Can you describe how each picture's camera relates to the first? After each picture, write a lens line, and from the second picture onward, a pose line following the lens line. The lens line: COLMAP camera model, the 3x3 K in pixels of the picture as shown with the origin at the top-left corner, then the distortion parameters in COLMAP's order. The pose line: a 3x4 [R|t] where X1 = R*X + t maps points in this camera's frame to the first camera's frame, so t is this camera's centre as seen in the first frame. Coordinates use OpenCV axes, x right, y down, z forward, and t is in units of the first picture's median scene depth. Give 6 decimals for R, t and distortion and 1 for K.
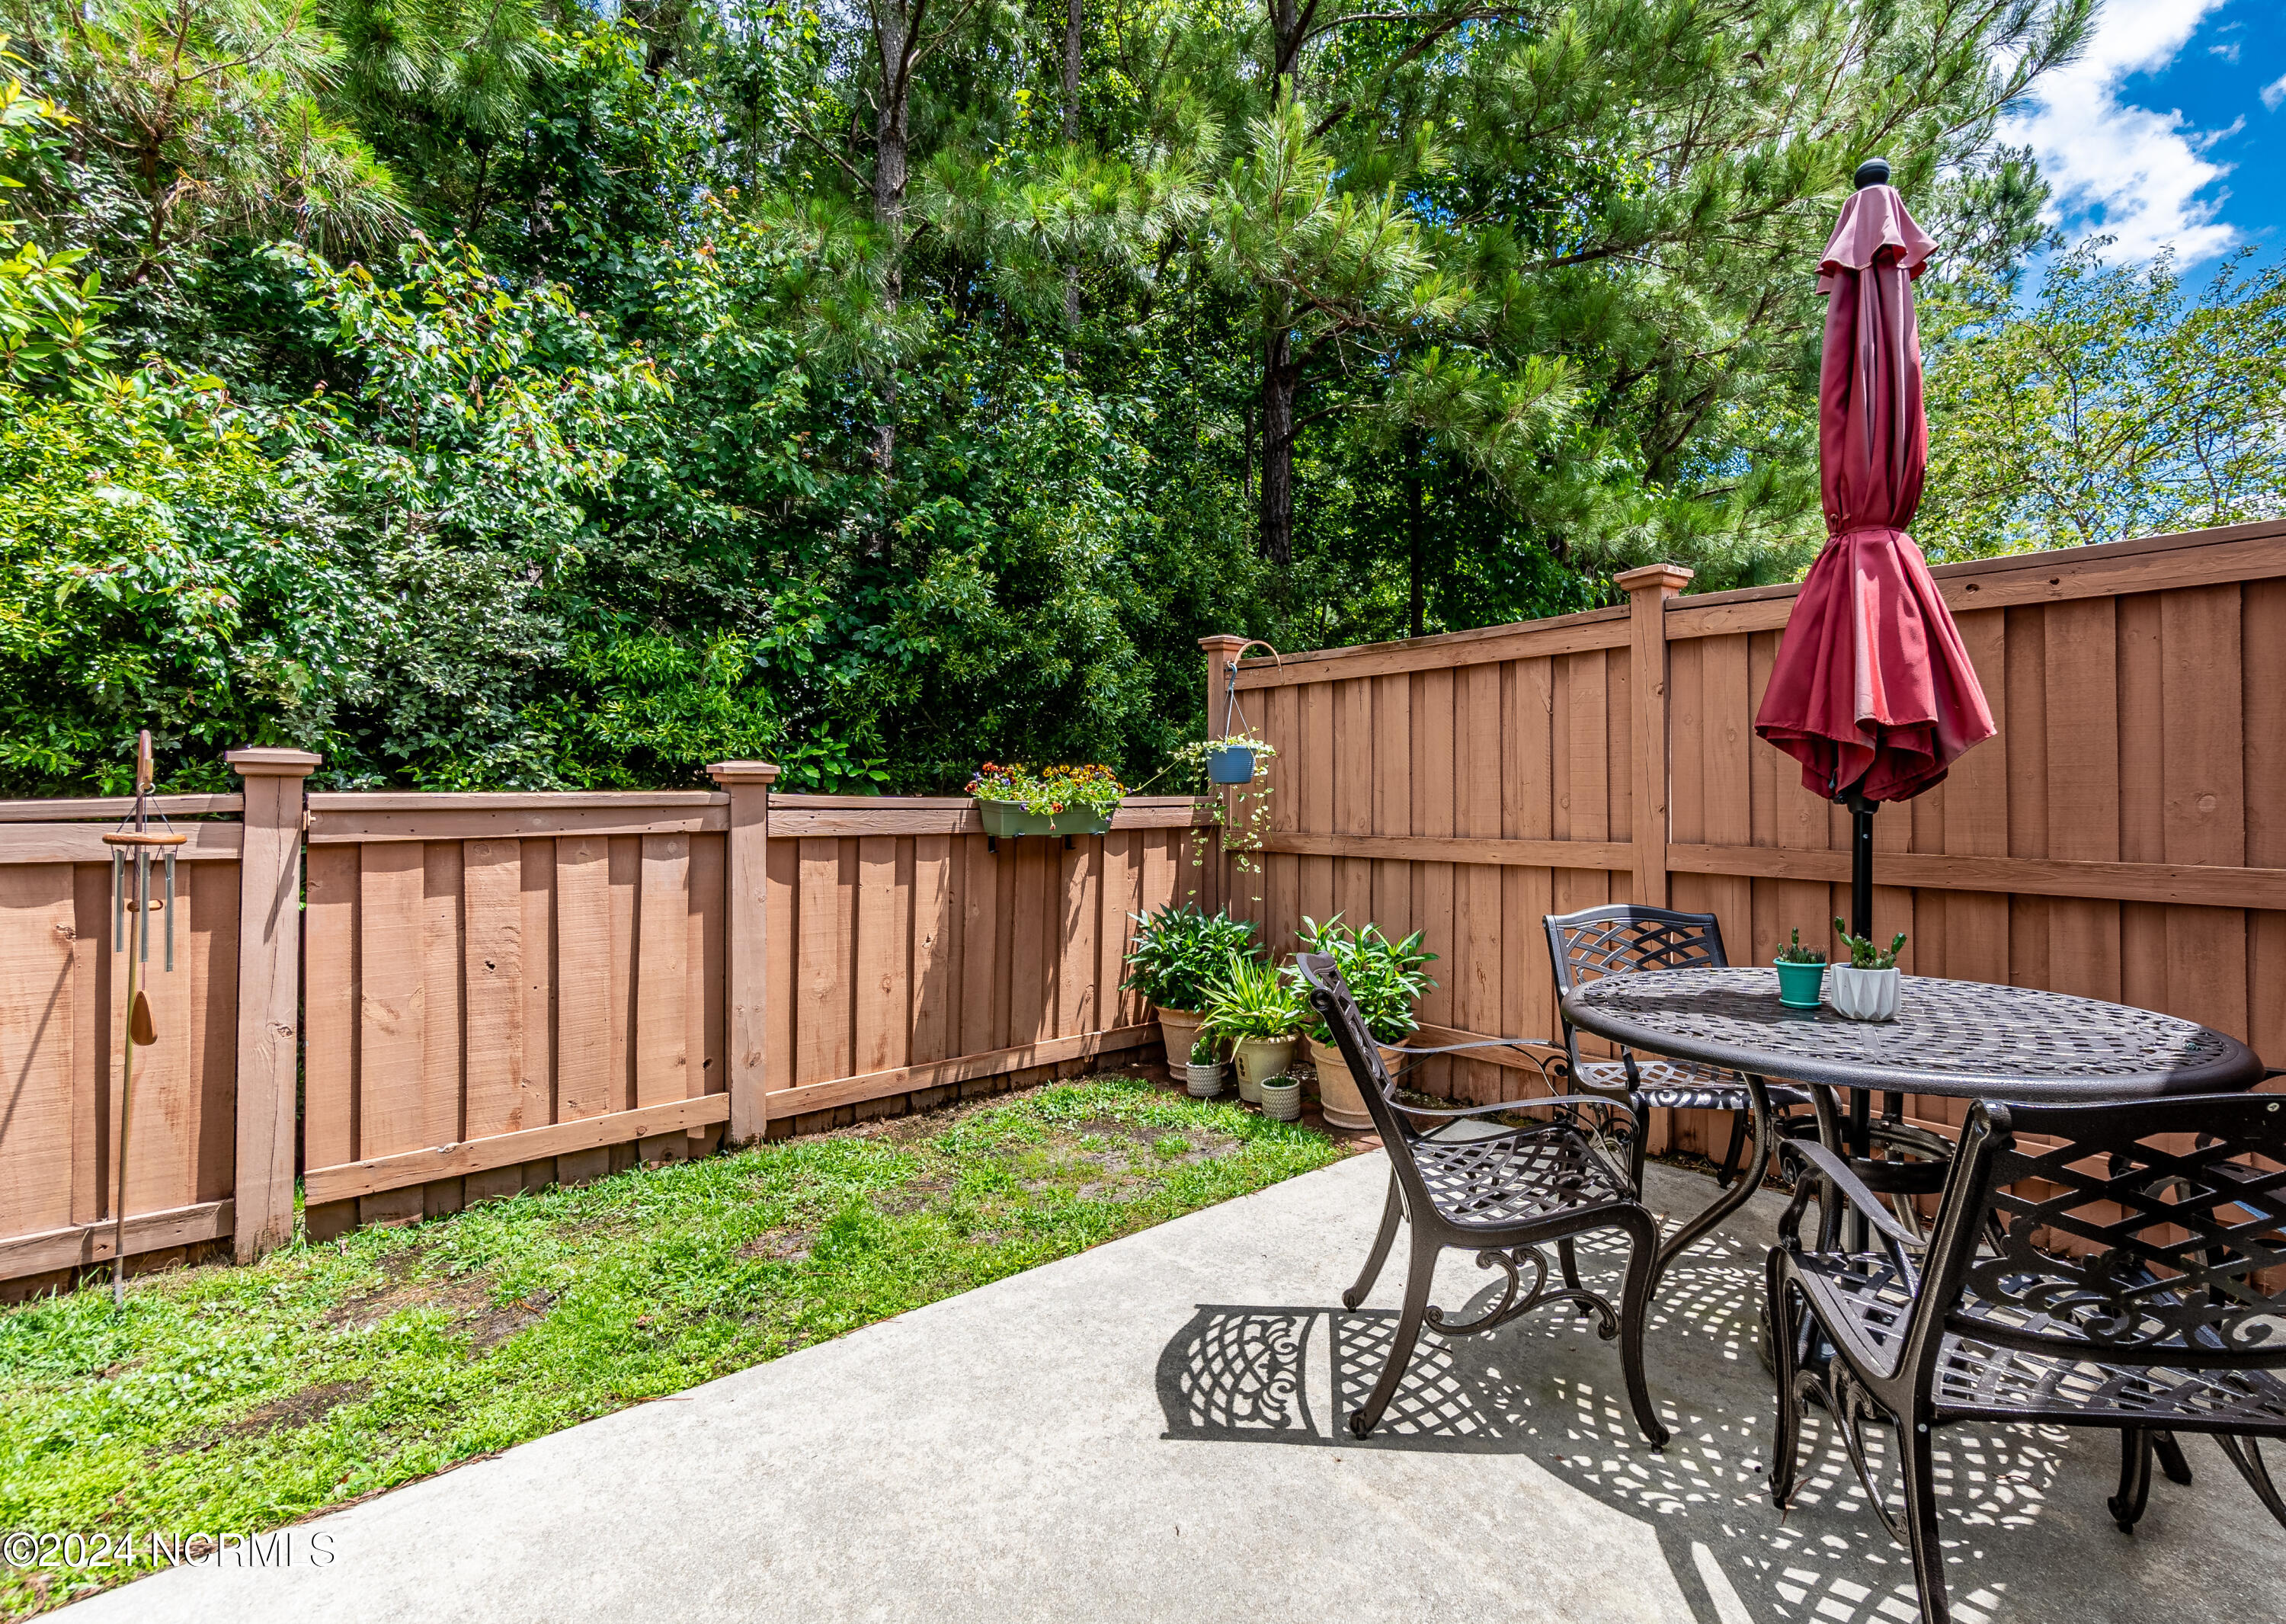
lens RADIAL K [[1031.7, 0, 1141.3], [0, 1031.7, 772.2], [0, 0, 1]] dist [-0.000305, -0.000045]
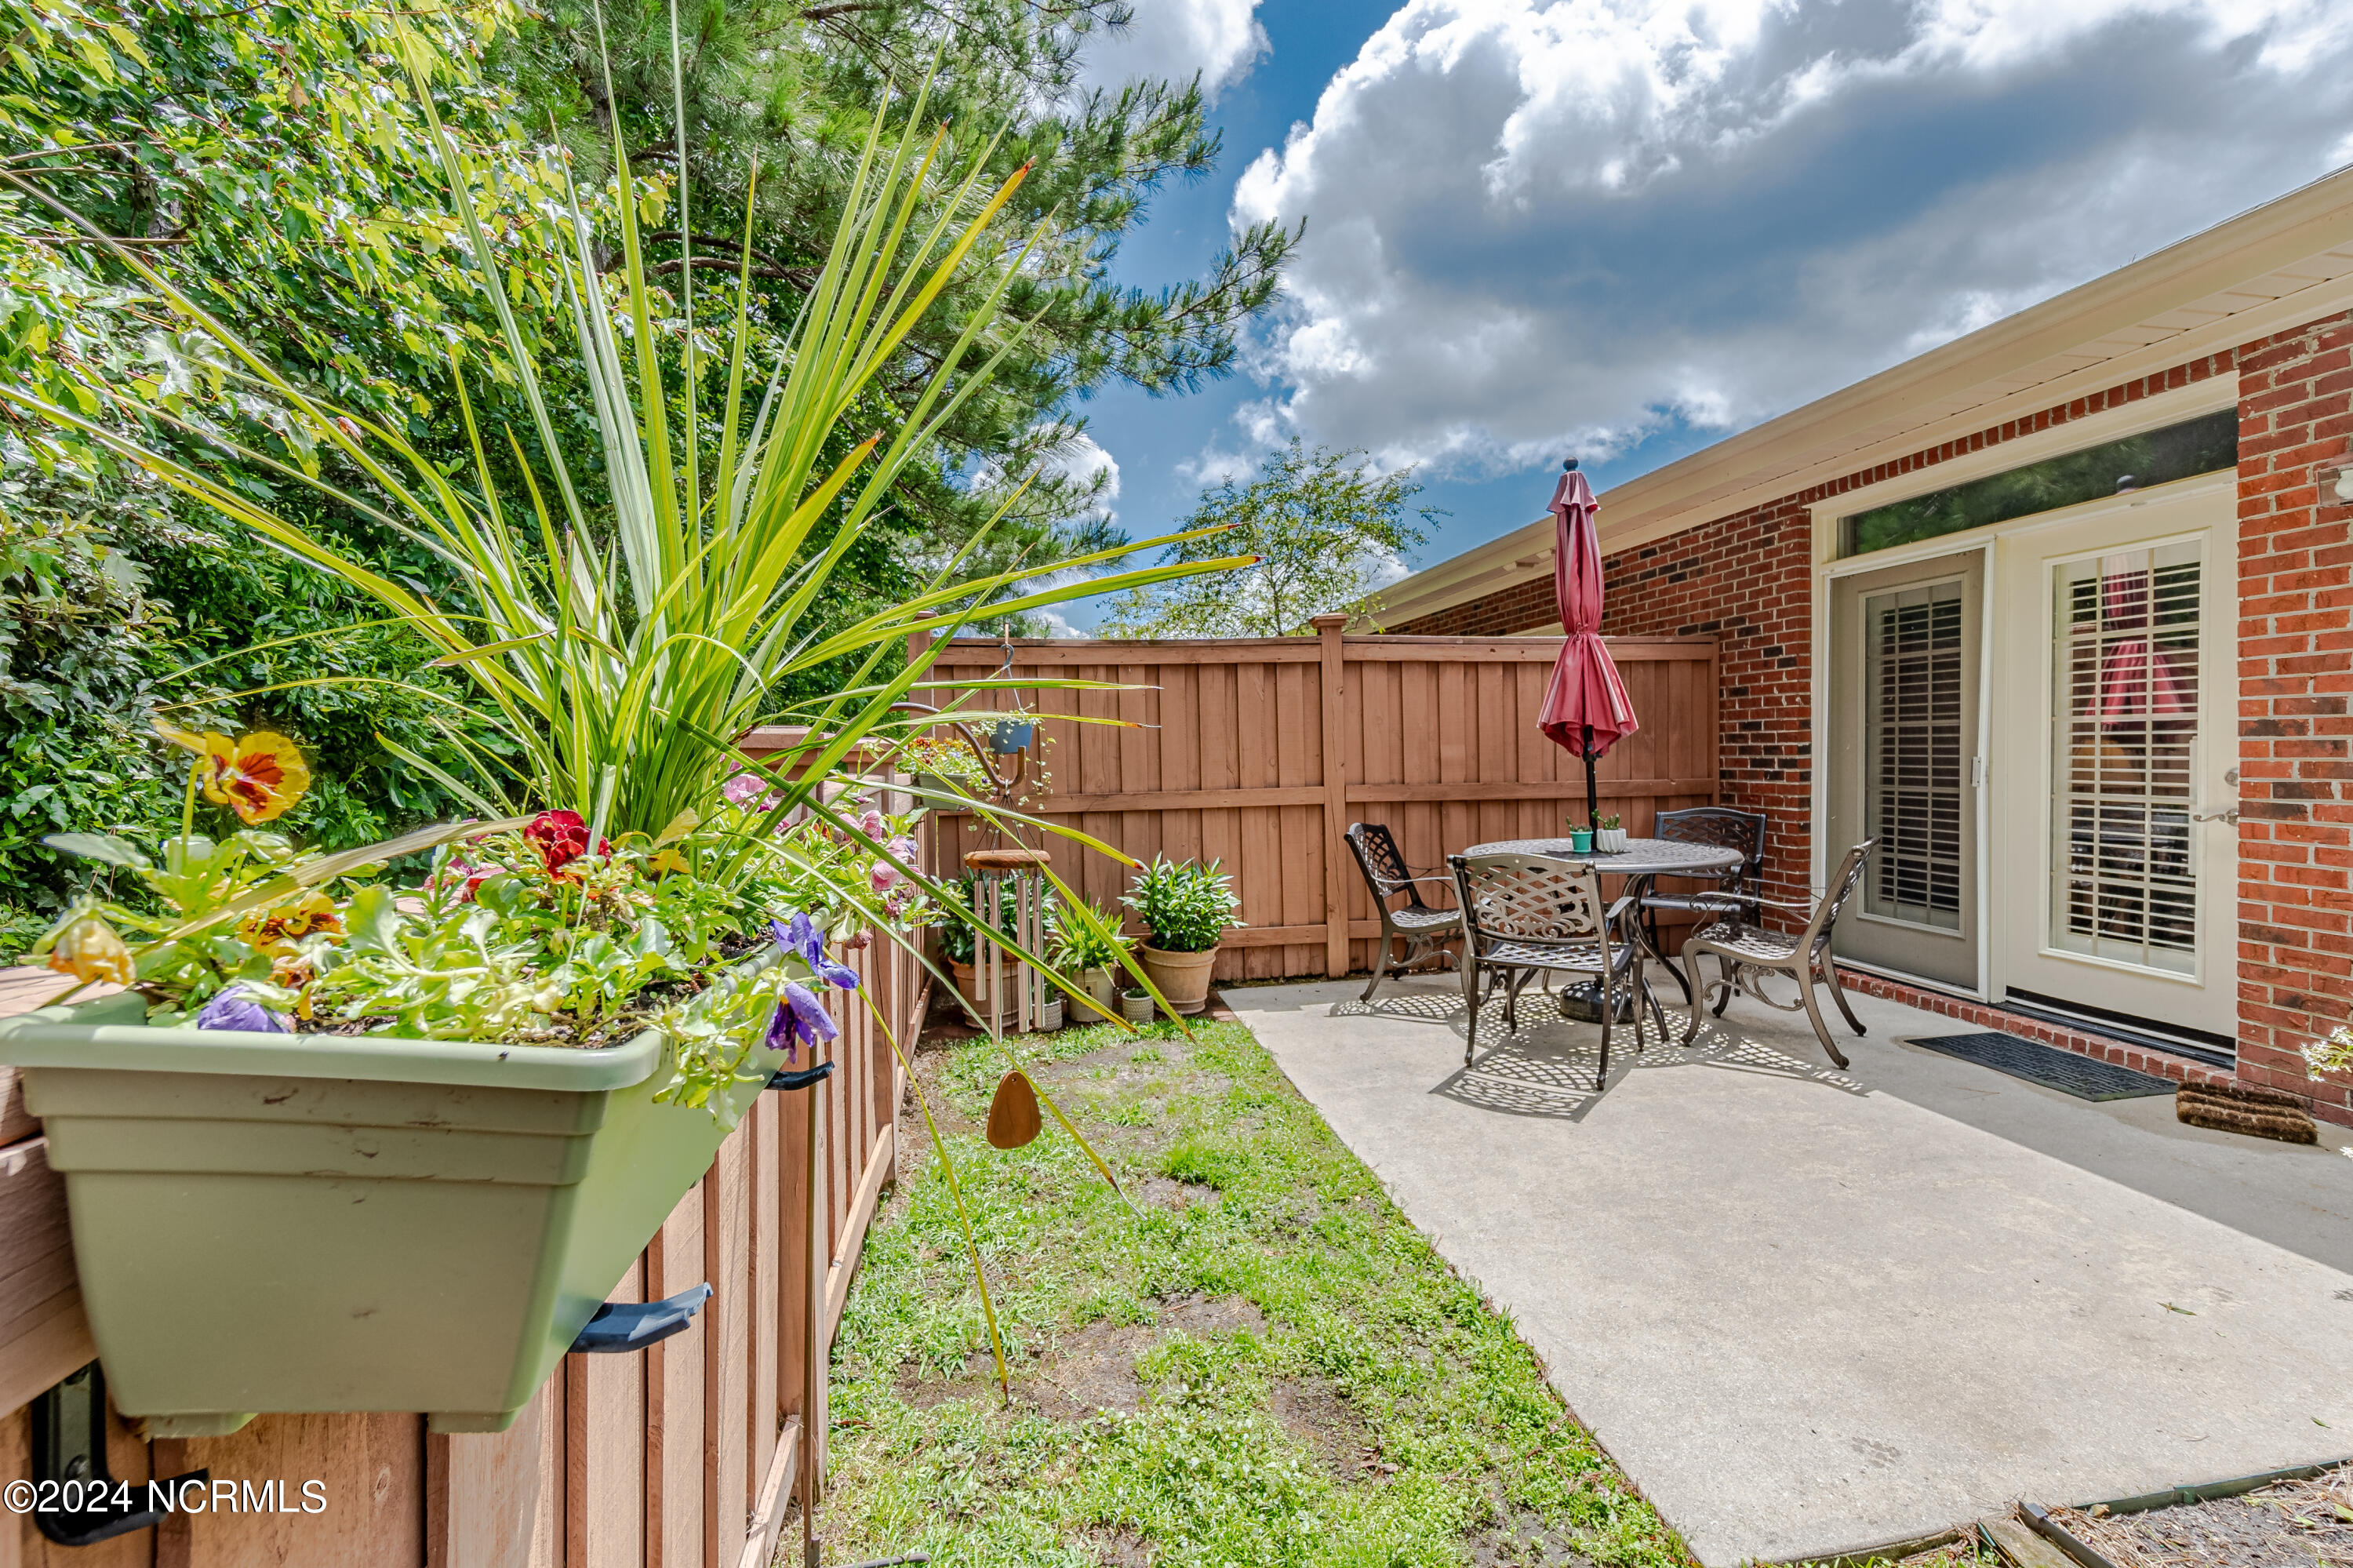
lens RADIAL K [[1027.7, 0, 1173.3], [0, 1027.7, 730.5], [0, 0, 1]] dist [-0.005531, 0.000380]
pose [[0.550330, -0.006286, 0.834924, -1.676537], [0.003566, 0.999980, 0.005179, -0.044238], [-0.834940, 0.000127, 0.550341, 0.548682]]
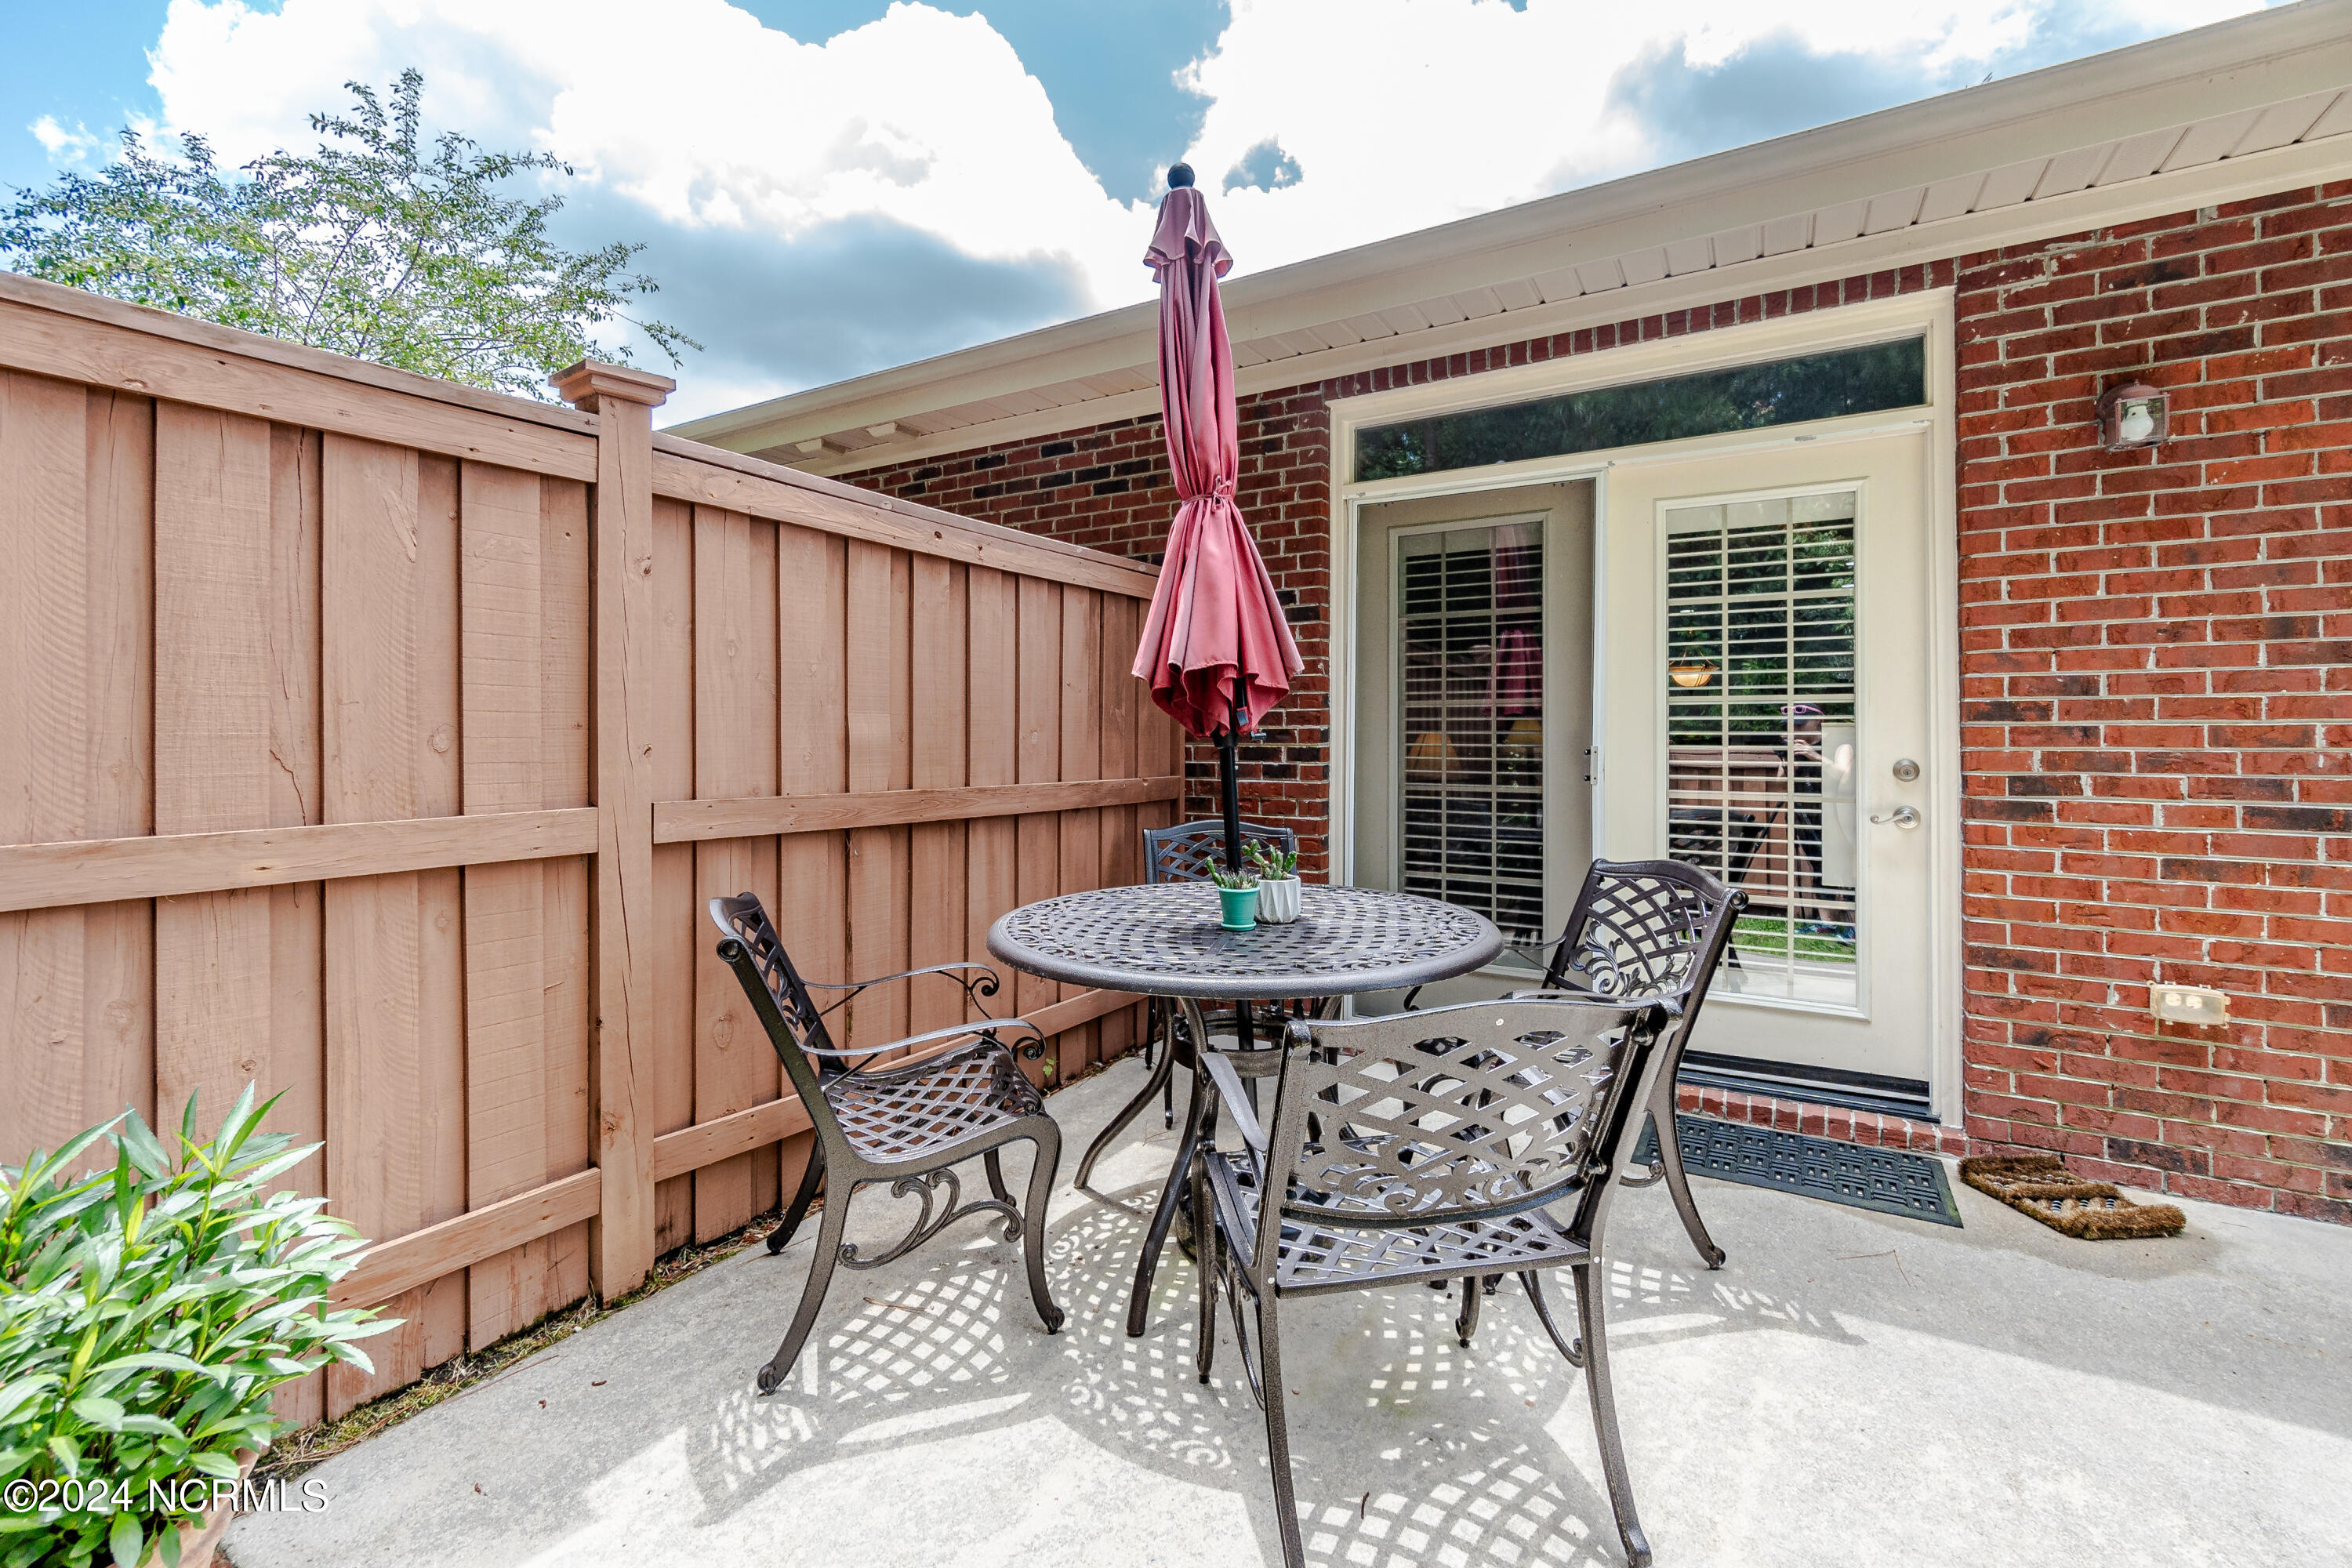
lens RADIAL K [[1027.2, 0, 1172.8], [0, 1027.2, 730.5], [0, 0, 1]] dist [-0.005531, 0.000380]
pose [[-0.270973, -0.006984, 0.962562, -0.366891], [-0.027750, 0.999615, -0.000559, 0.023602], [-0.962187, -0.026863, -0.271063, 1.424050]]
